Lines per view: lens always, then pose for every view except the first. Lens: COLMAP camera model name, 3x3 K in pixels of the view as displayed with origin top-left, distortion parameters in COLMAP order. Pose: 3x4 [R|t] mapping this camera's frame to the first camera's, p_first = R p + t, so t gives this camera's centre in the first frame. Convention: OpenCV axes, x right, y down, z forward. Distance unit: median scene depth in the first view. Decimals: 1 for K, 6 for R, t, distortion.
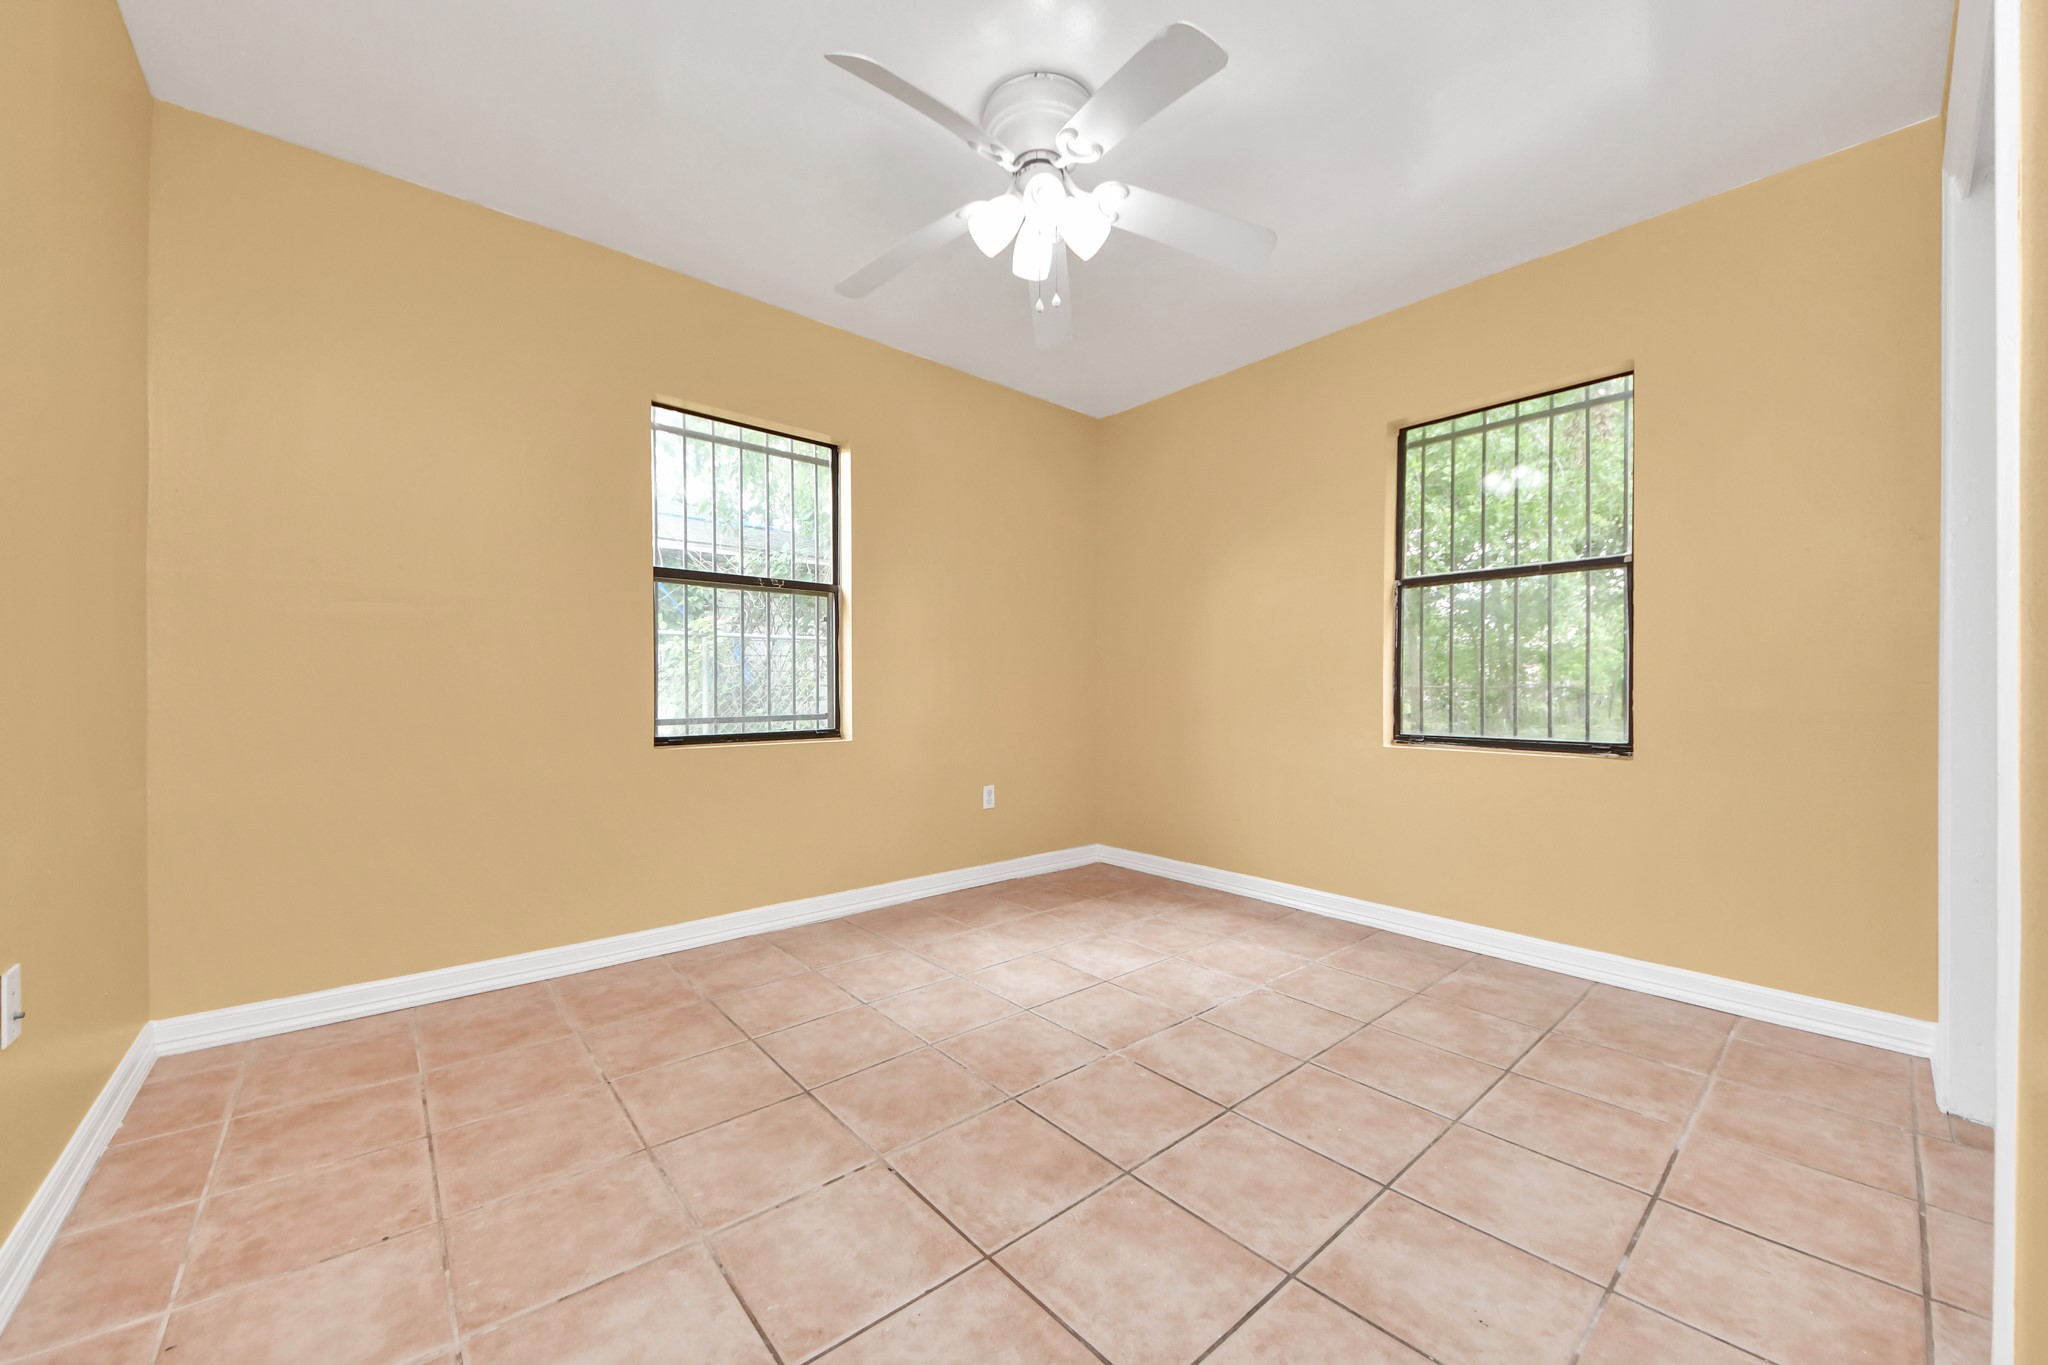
lens RADIAL K [[741.8, 0, 1023.4], [0, 741.8, 692.5], [0, 0, 1]] dist [0.038352, -0.024354]
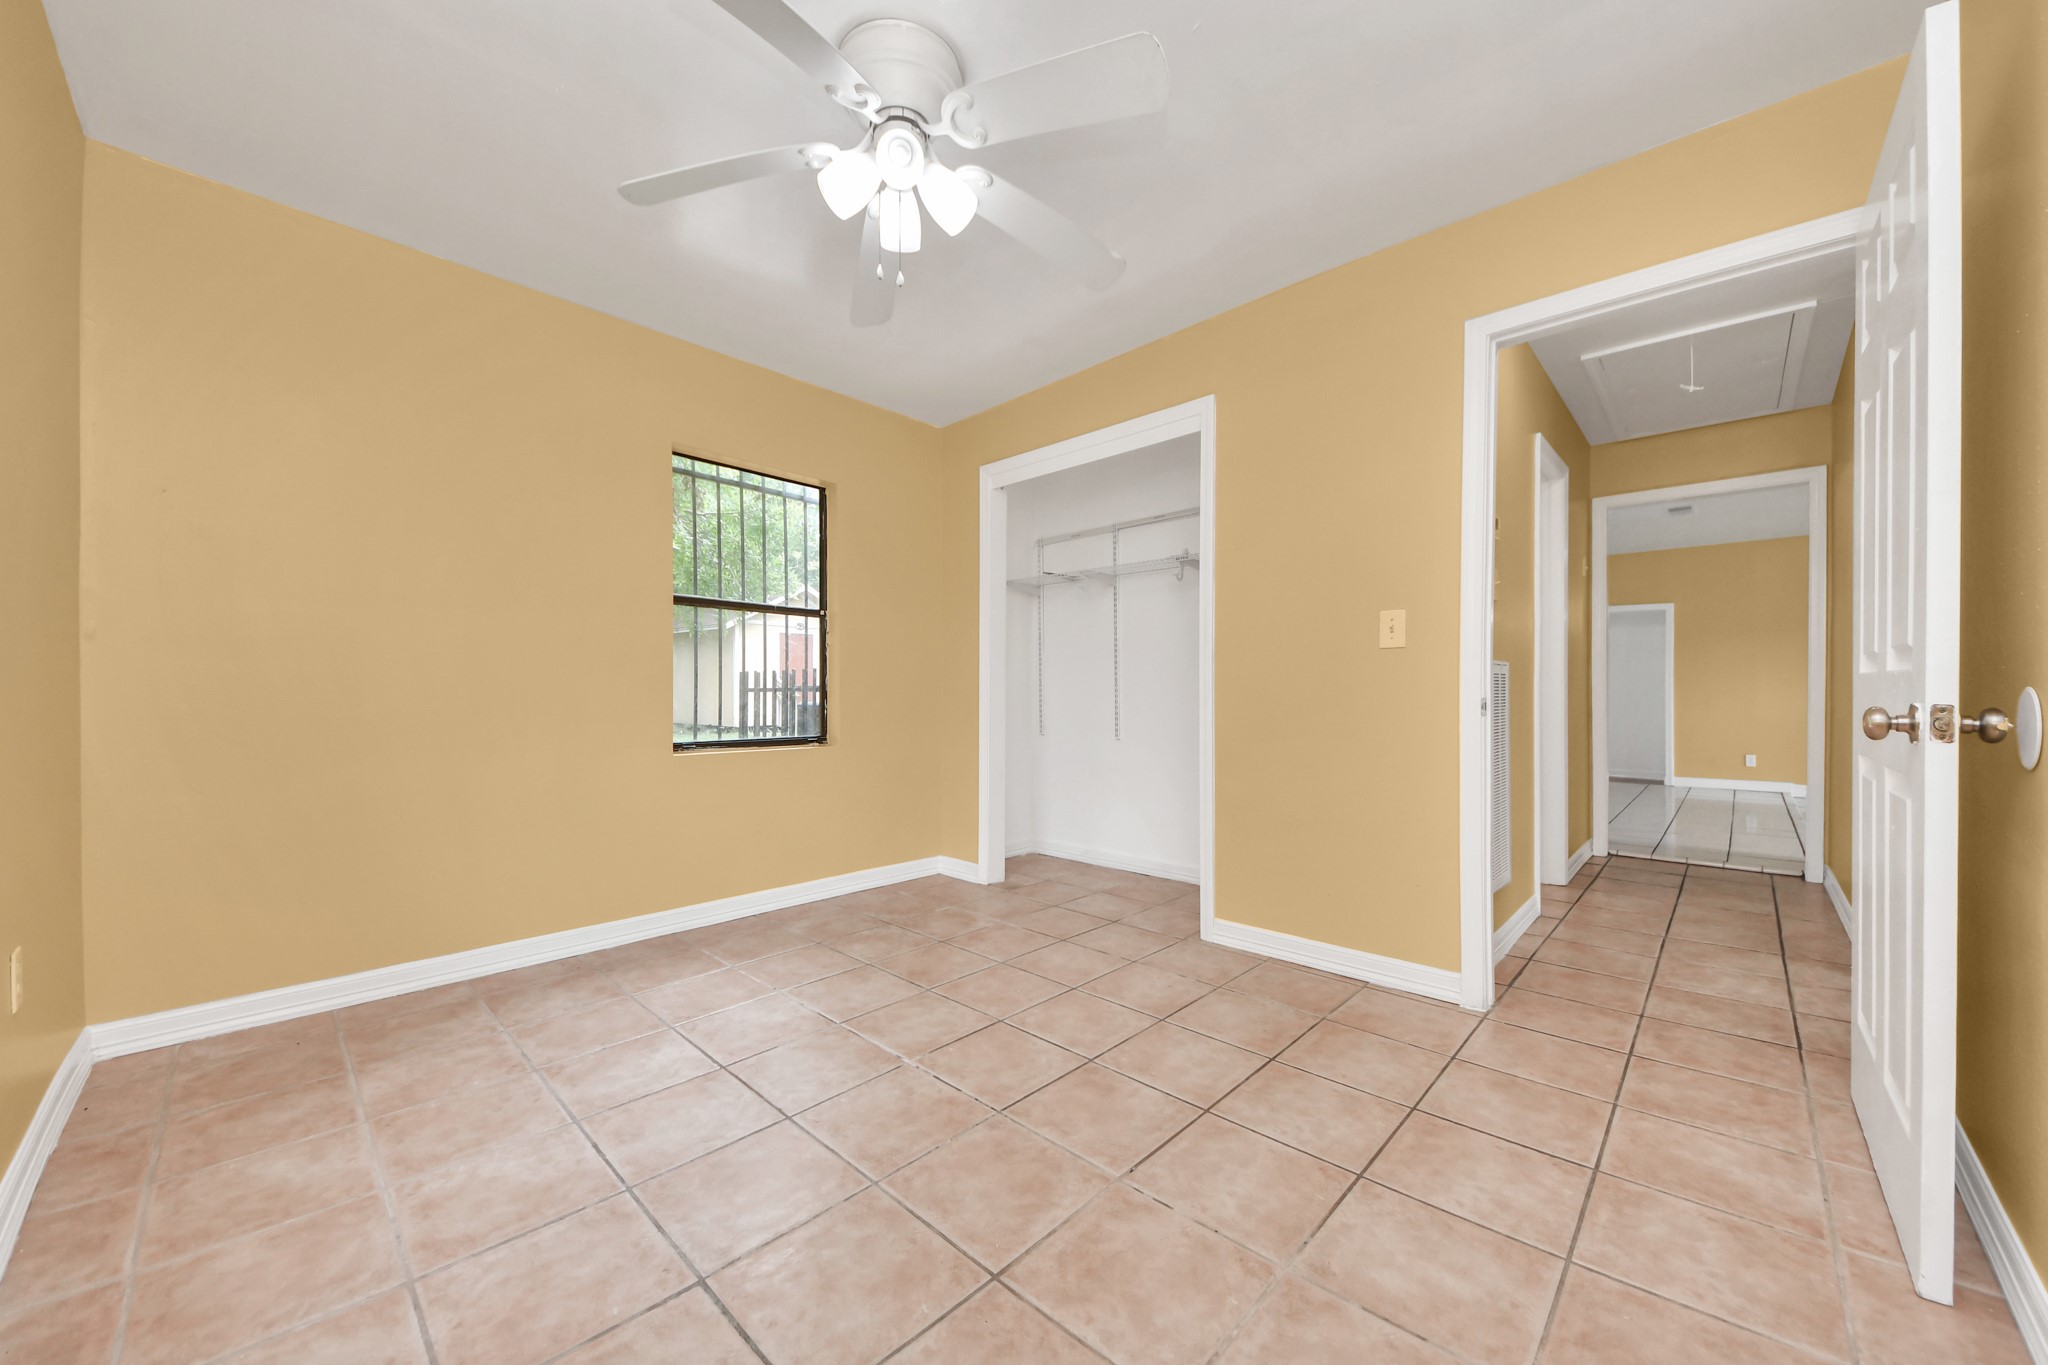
lens RADIAL K [[741.8, 0, 1023.4], [0, 741.8, 692.5], [0, 0, 1]] dist [0.038352, -0.024354]
pose [[-0.083908, 0.003033, 0.996469, -0.820224], [0.006419, 0.999976, -0.002503, -0.012263], [-0.996453, 0.006186, -0.083925, 0.847521]]
